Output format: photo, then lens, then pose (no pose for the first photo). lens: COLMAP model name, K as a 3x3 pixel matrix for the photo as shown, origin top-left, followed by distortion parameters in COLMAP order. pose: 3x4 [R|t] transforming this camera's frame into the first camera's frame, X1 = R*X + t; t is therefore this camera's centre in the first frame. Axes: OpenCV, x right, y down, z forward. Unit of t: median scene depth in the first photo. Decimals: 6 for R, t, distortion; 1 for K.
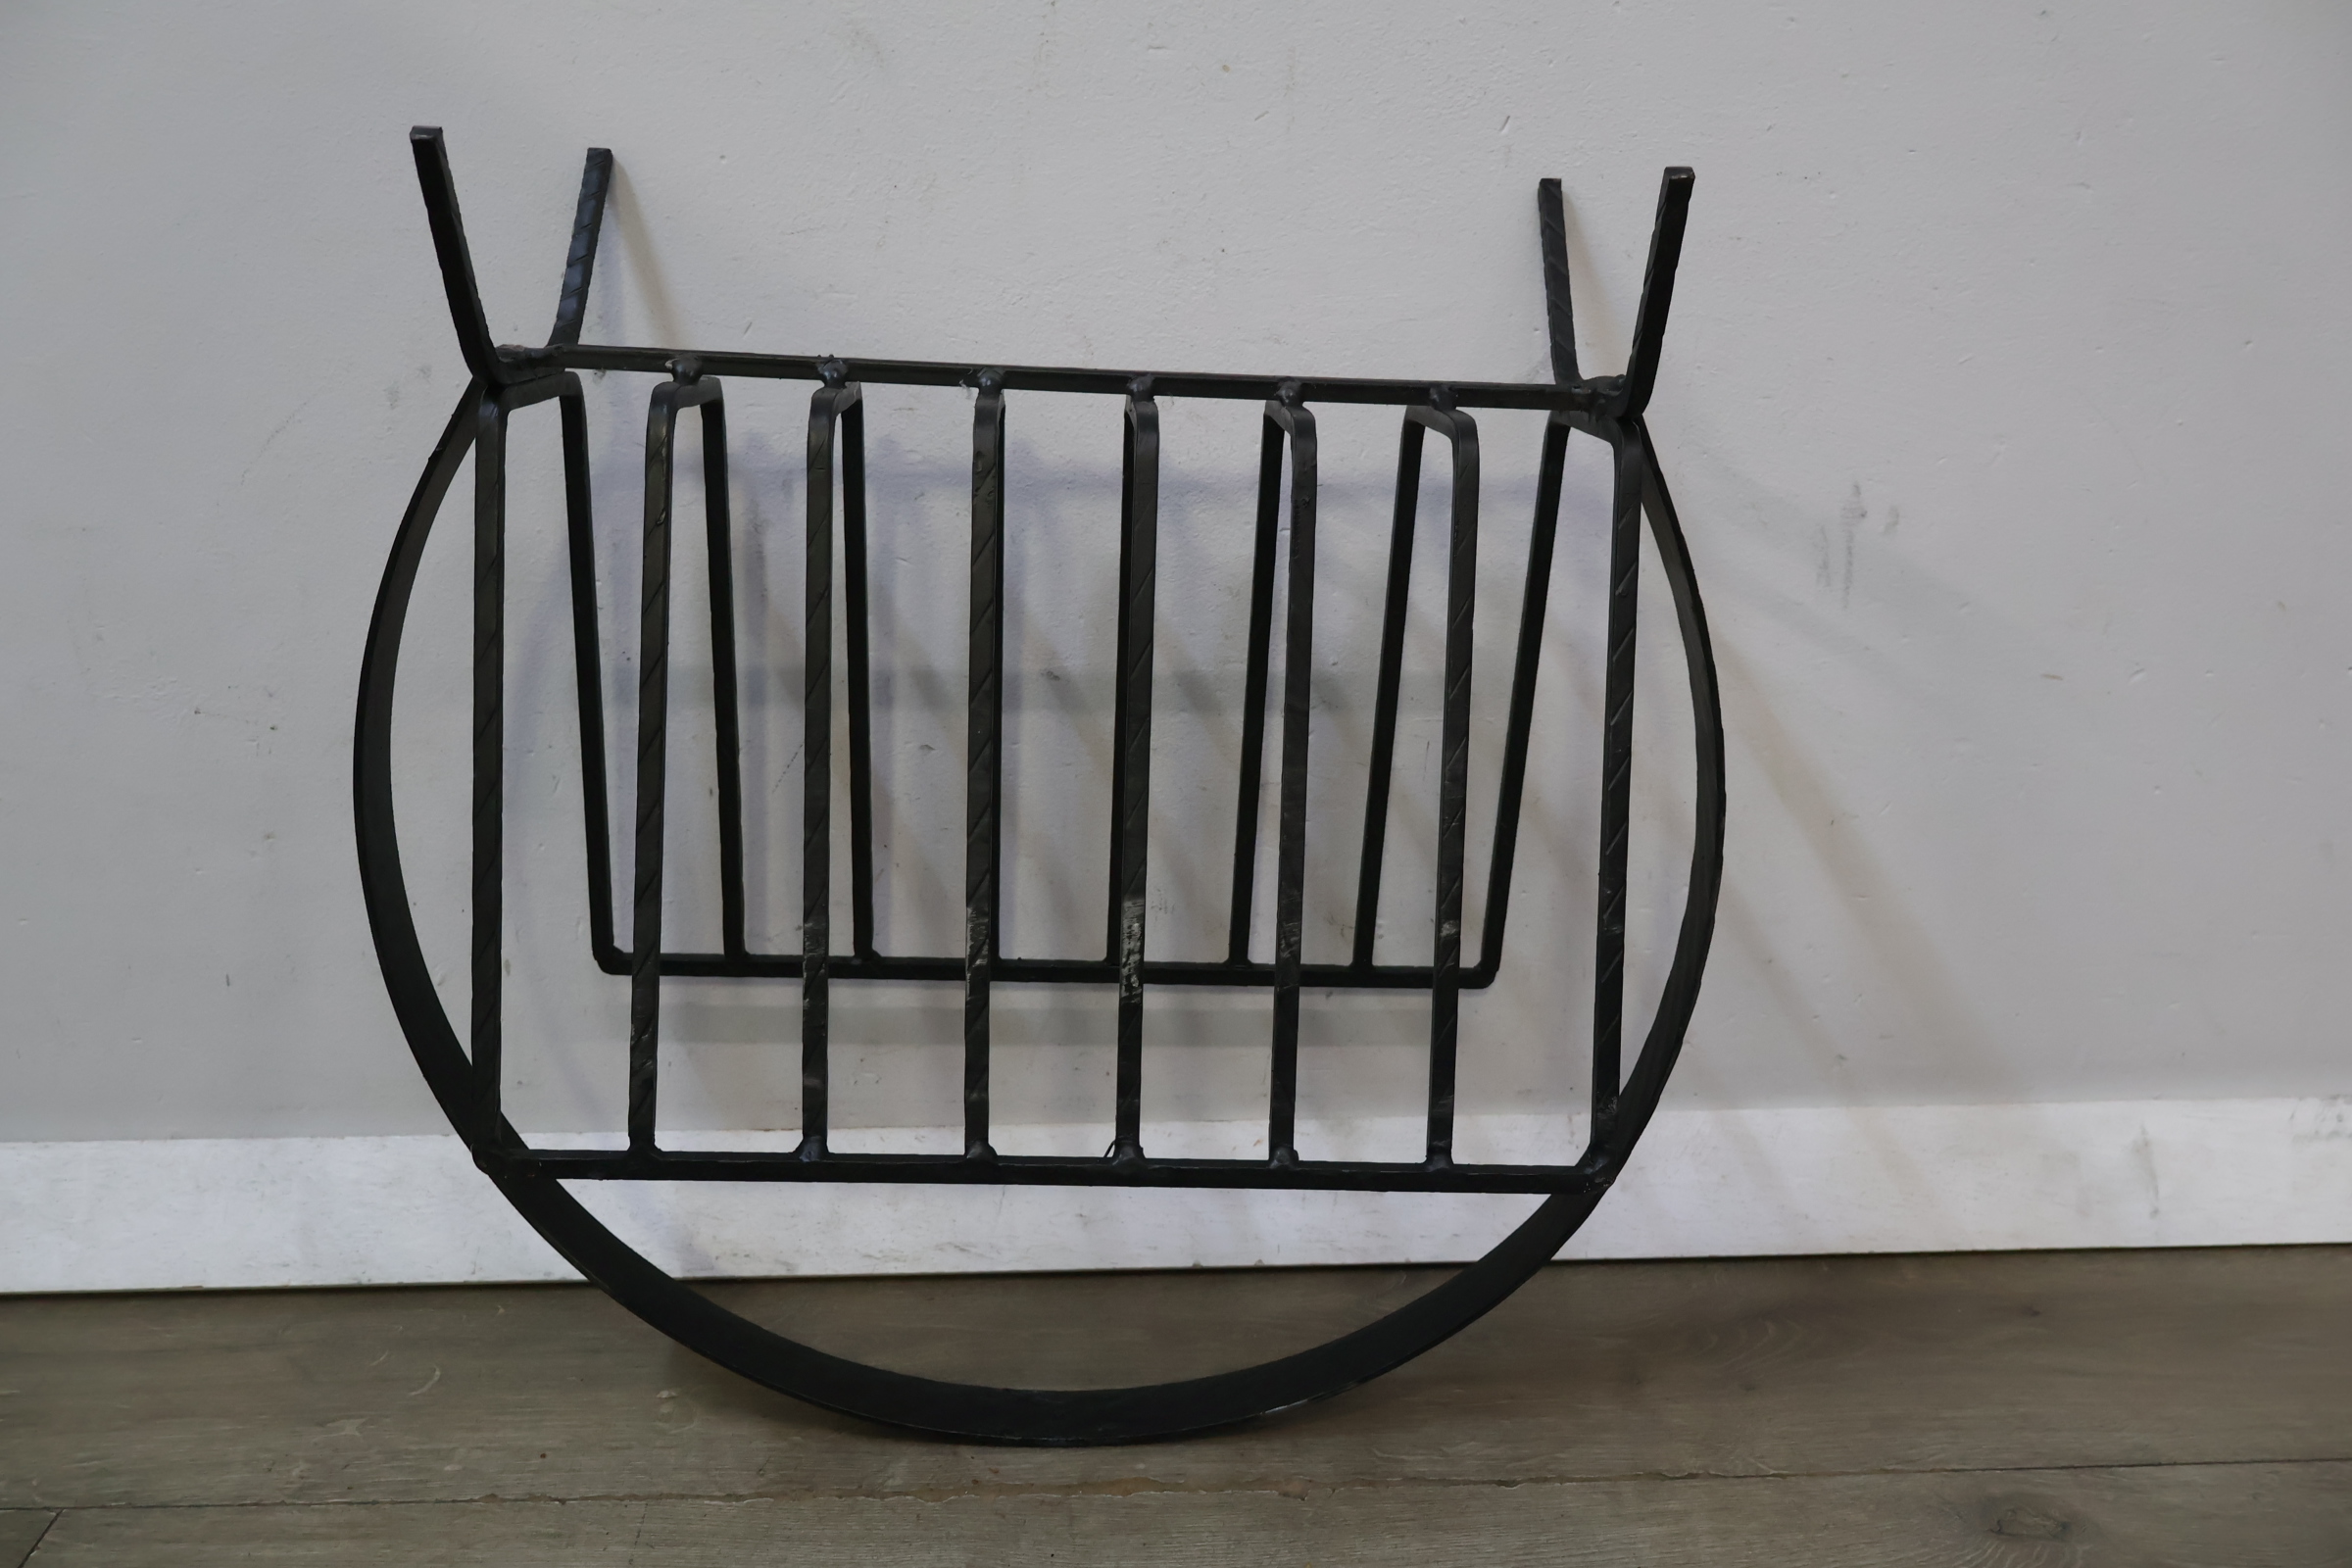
lens RADIAL K [[2100.2, 0, 1168.0], [0, 2100.2, 788.7], [0, 0, 1]] dist [0.021897, -0.004486]
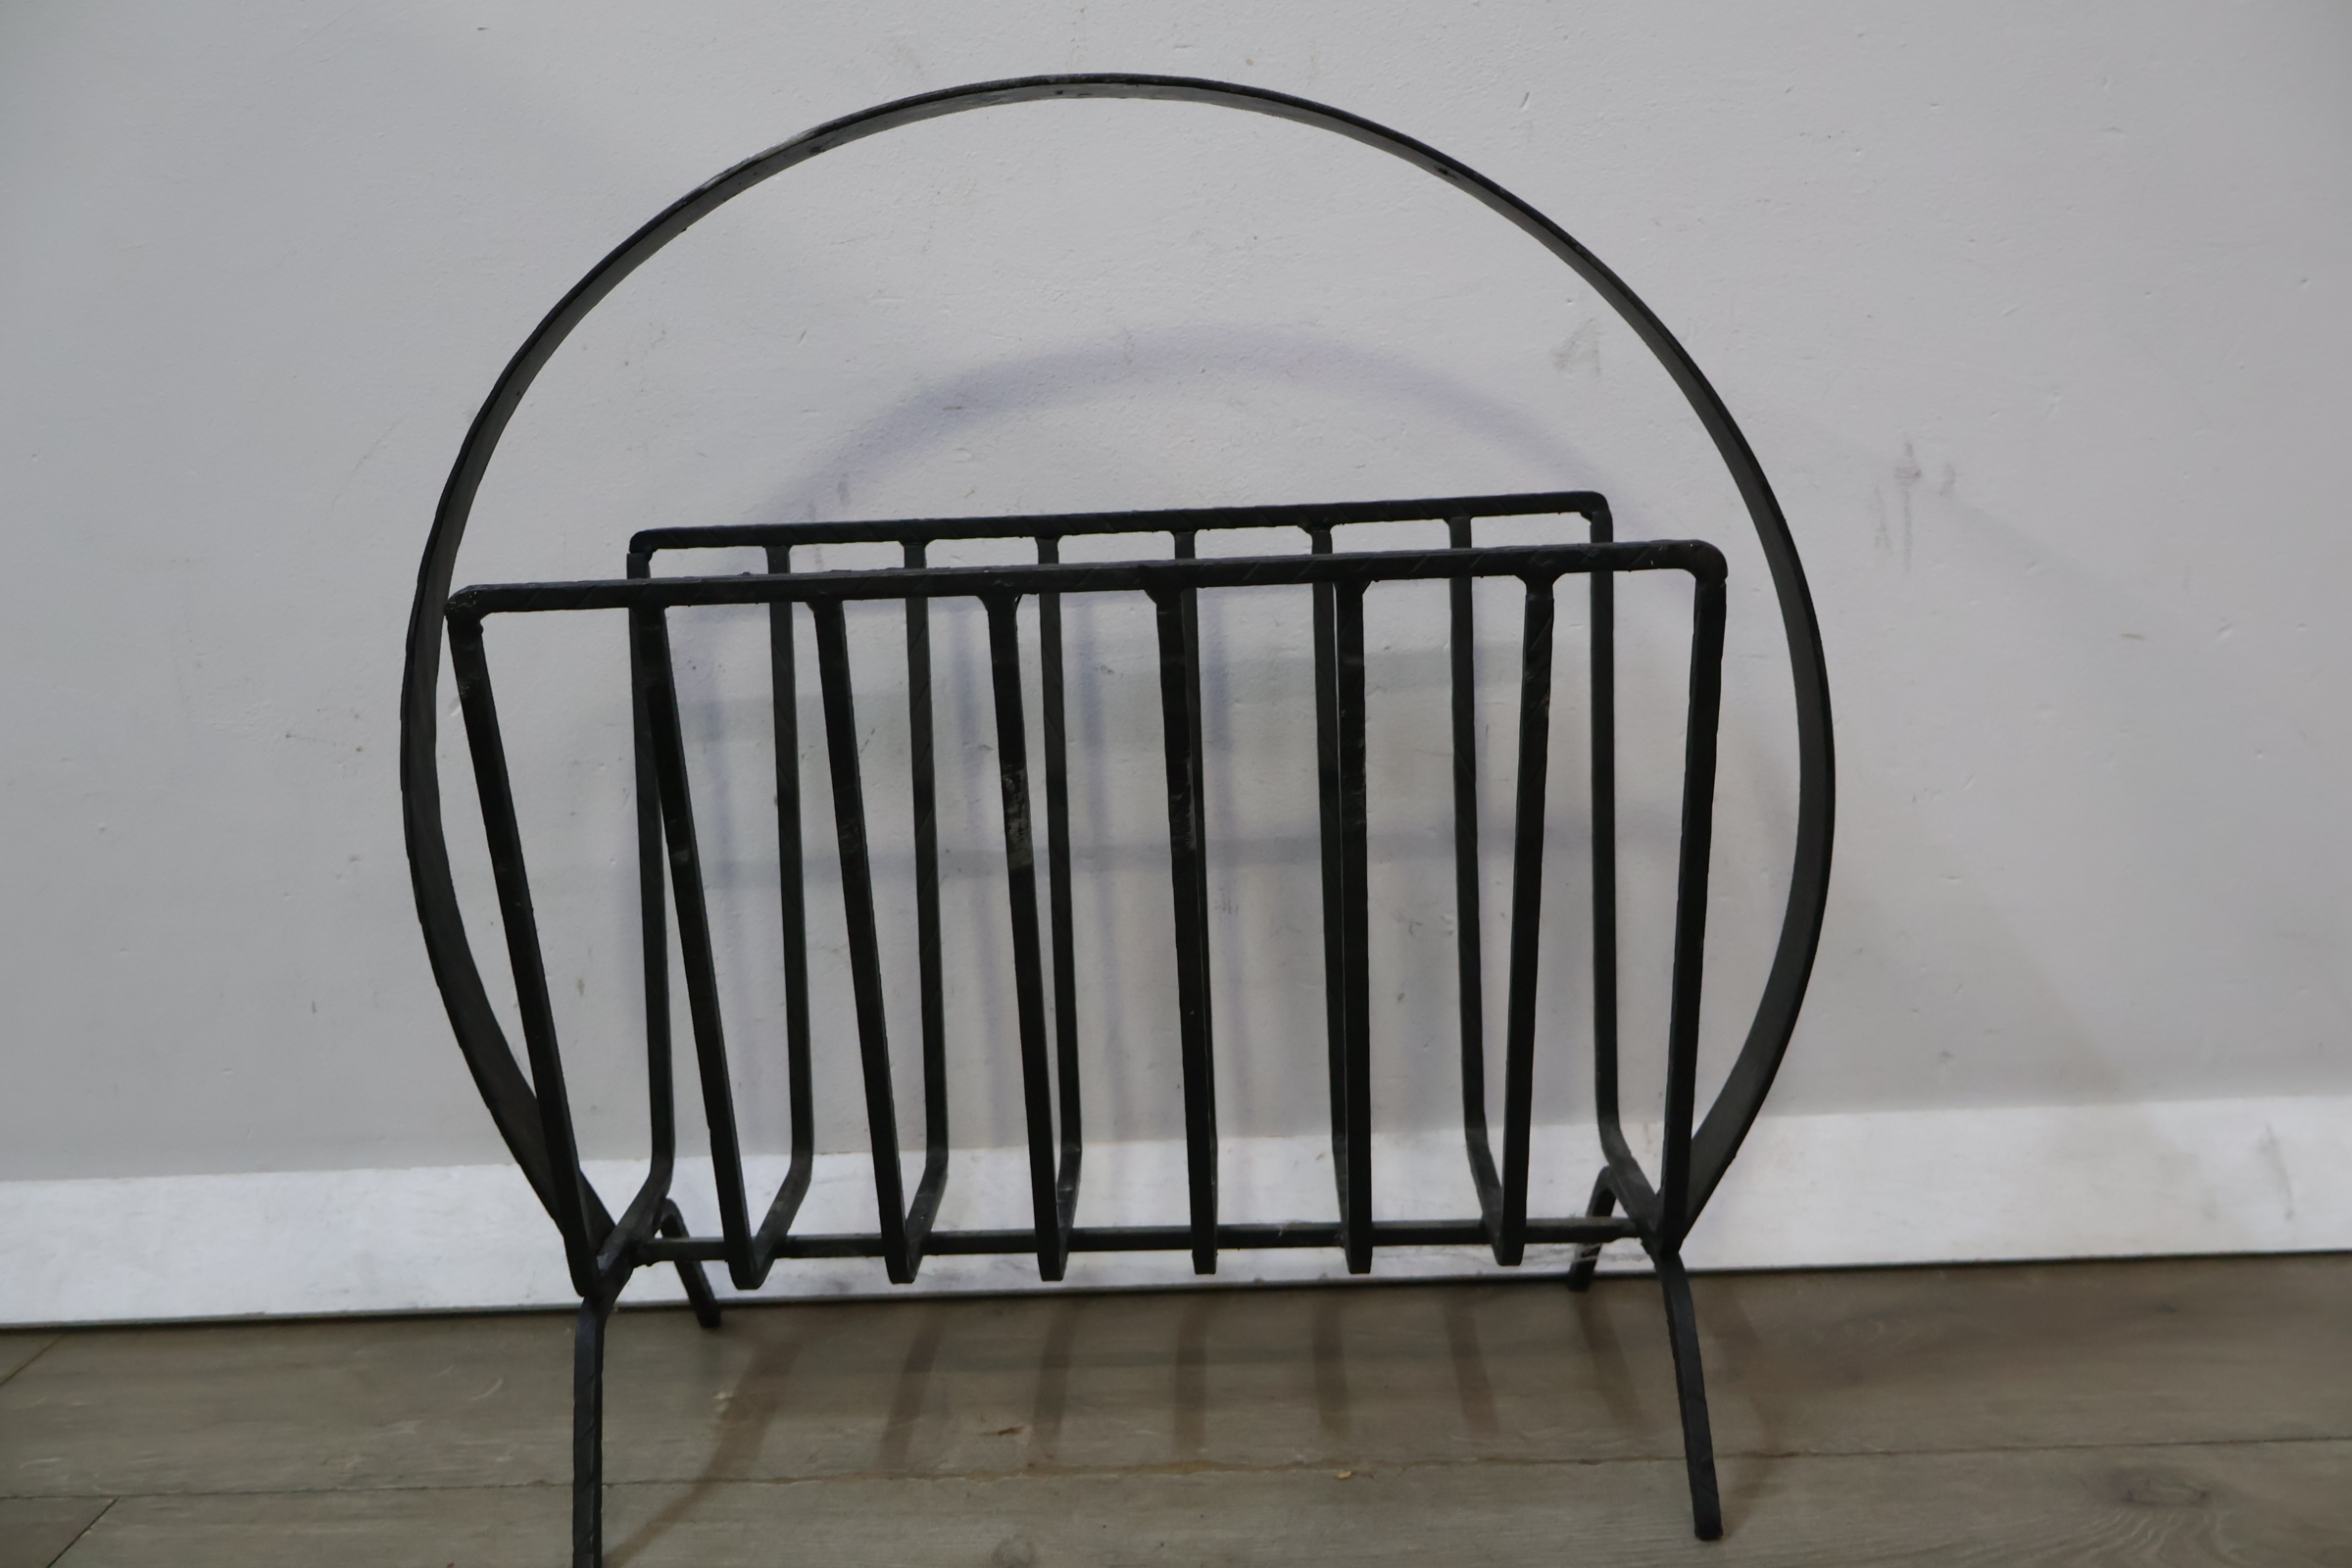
lens RADIAL K [[2100.2, 0, 1165.4], [0, 2100.2, 795.8], [0, 0, 1]] dist [0.021897, -0.004486]
pose [[0.996300, -0.033855, -0.078994, 0.055704], [0.023250, 0.991042, -0.131511, 0.152254], [0.082739, 0.129188, 0.988162, 0.015260]]
